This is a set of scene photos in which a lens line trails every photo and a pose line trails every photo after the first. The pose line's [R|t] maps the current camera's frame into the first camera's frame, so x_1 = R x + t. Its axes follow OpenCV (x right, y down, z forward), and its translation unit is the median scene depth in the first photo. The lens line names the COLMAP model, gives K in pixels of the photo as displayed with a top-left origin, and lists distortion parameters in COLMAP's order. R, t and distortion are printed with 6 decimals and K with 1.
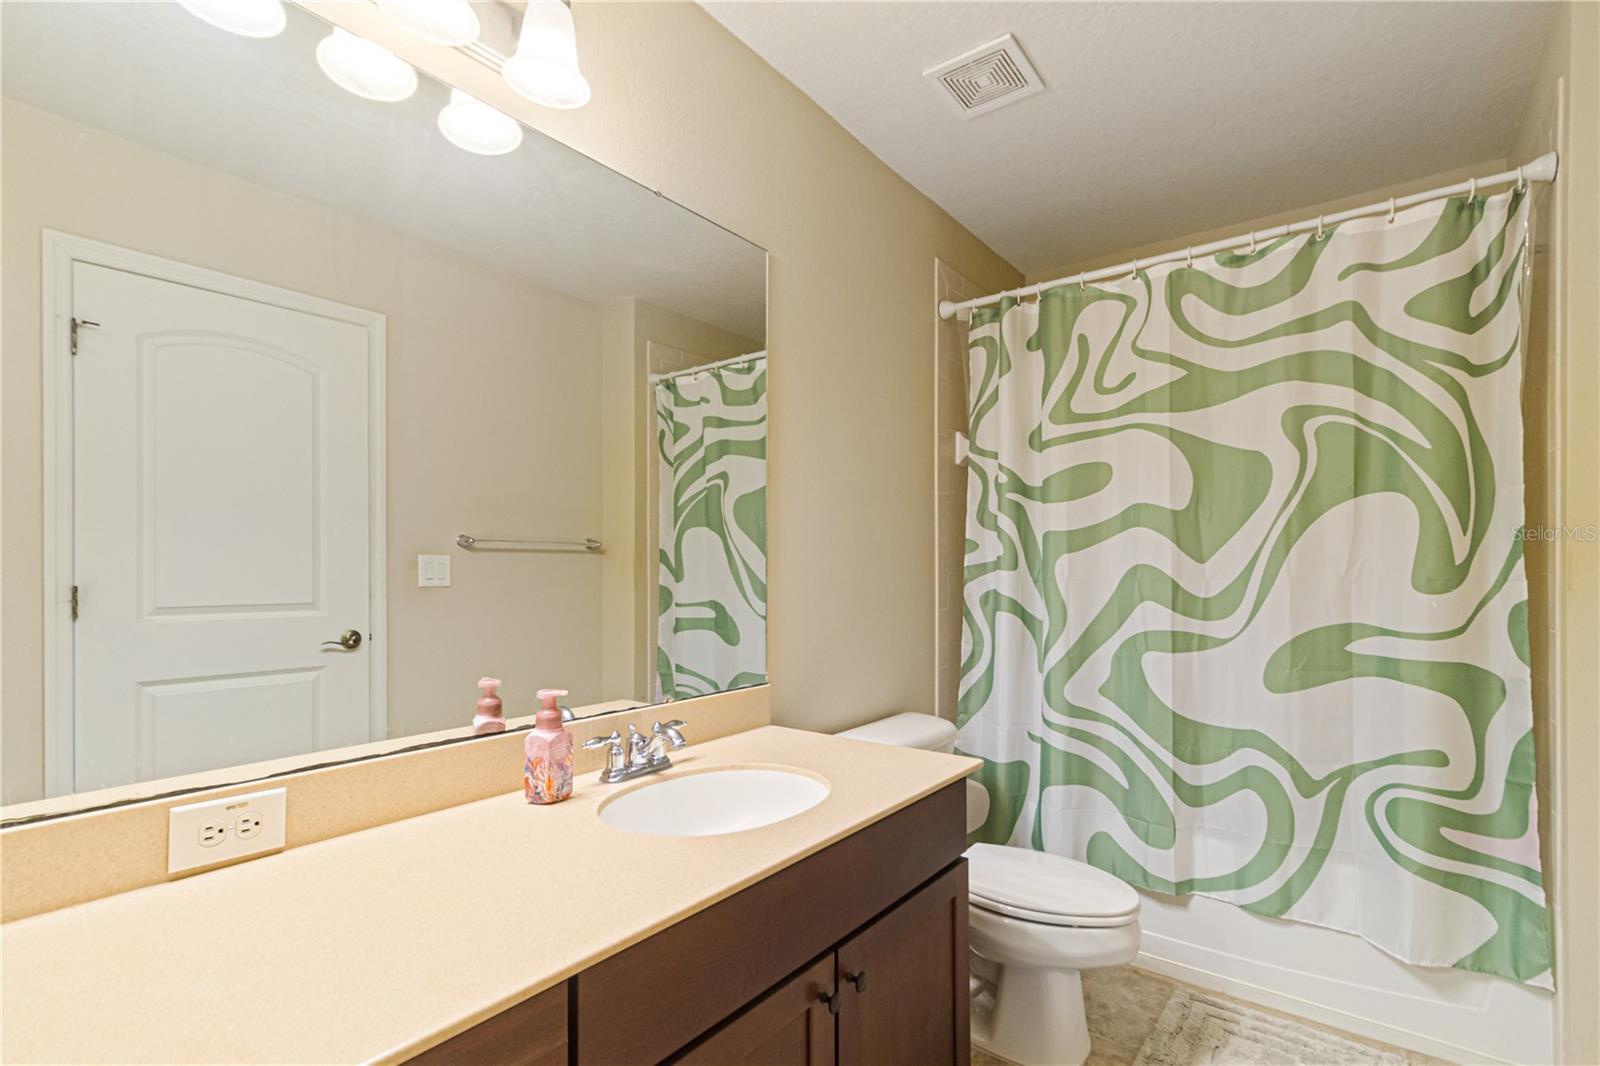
lens RADIAL K [[748.7, 0, 804.7], [0, 748.7, 568.6], [0, 0, 1]] dist [0.000186, -0.000053]
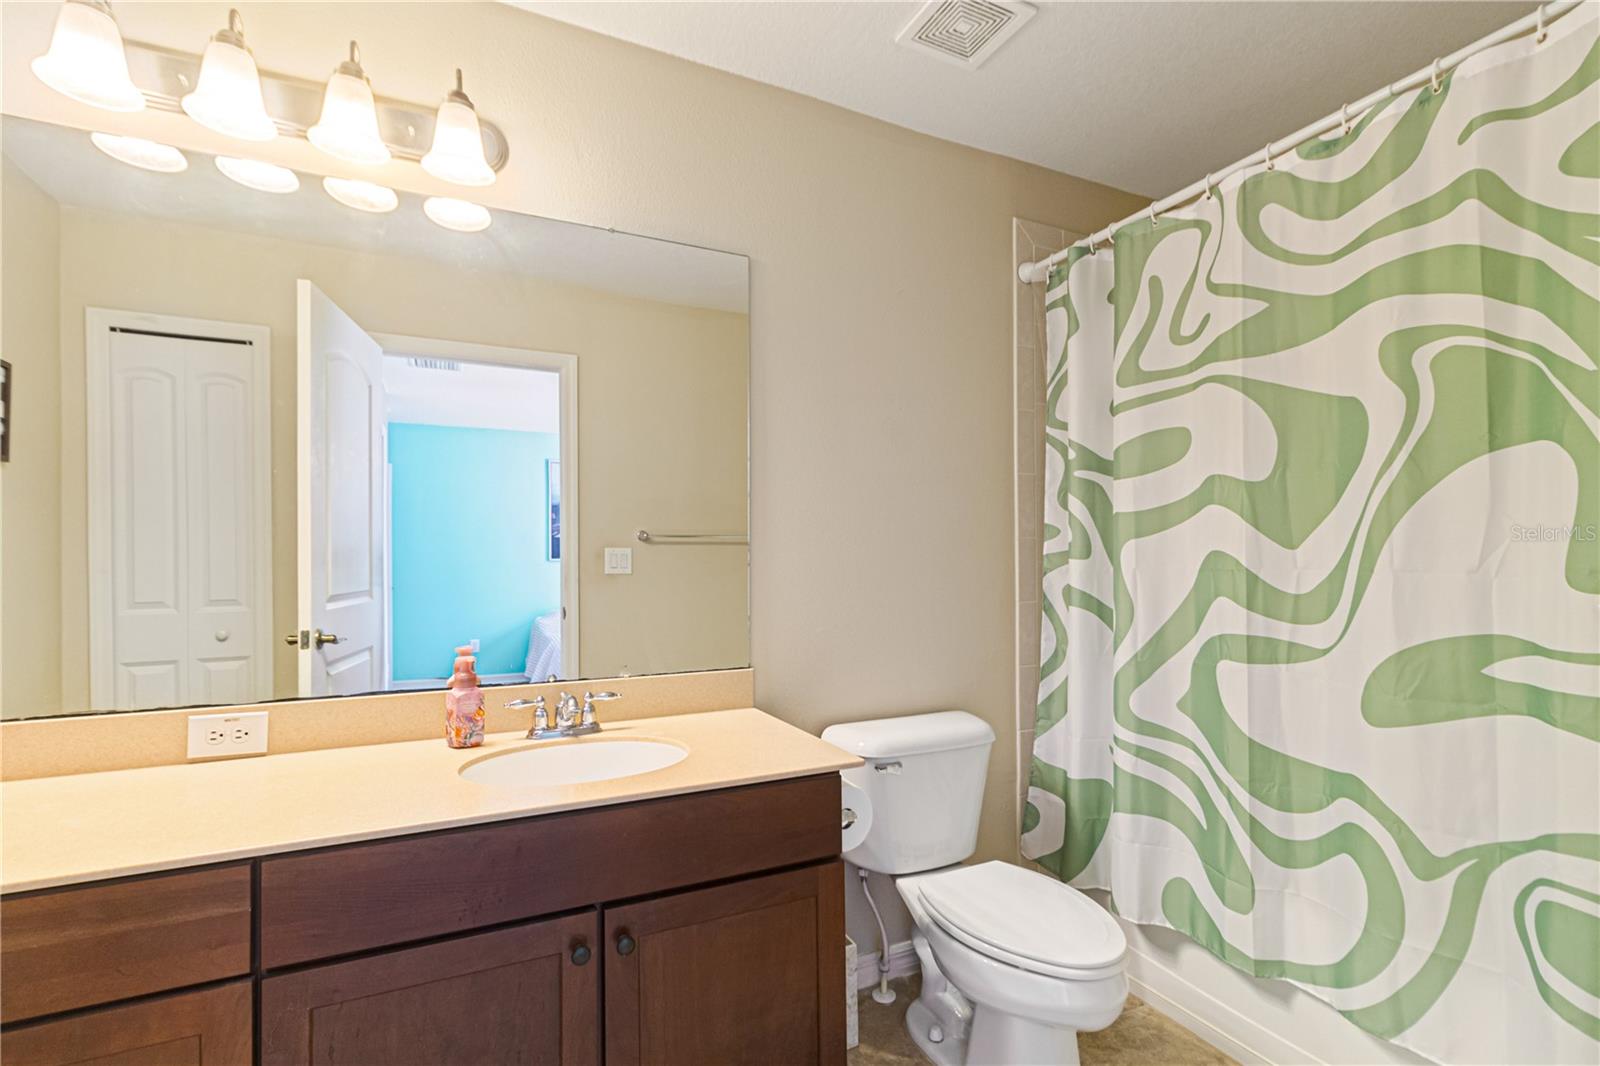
lens RADIAL K [[739.8, 0, 803.3], [0, 739.8, 548.4], [0, 0, 1]] dist [-0.001265, -0.000570]
pose [[0.887863, -0.005391, -0.460077, 0.434386], [-0.001395, 0.999895, -0.014409, 0.003823], [0.460107, 0.013435, 0.887762, 0.097139]]
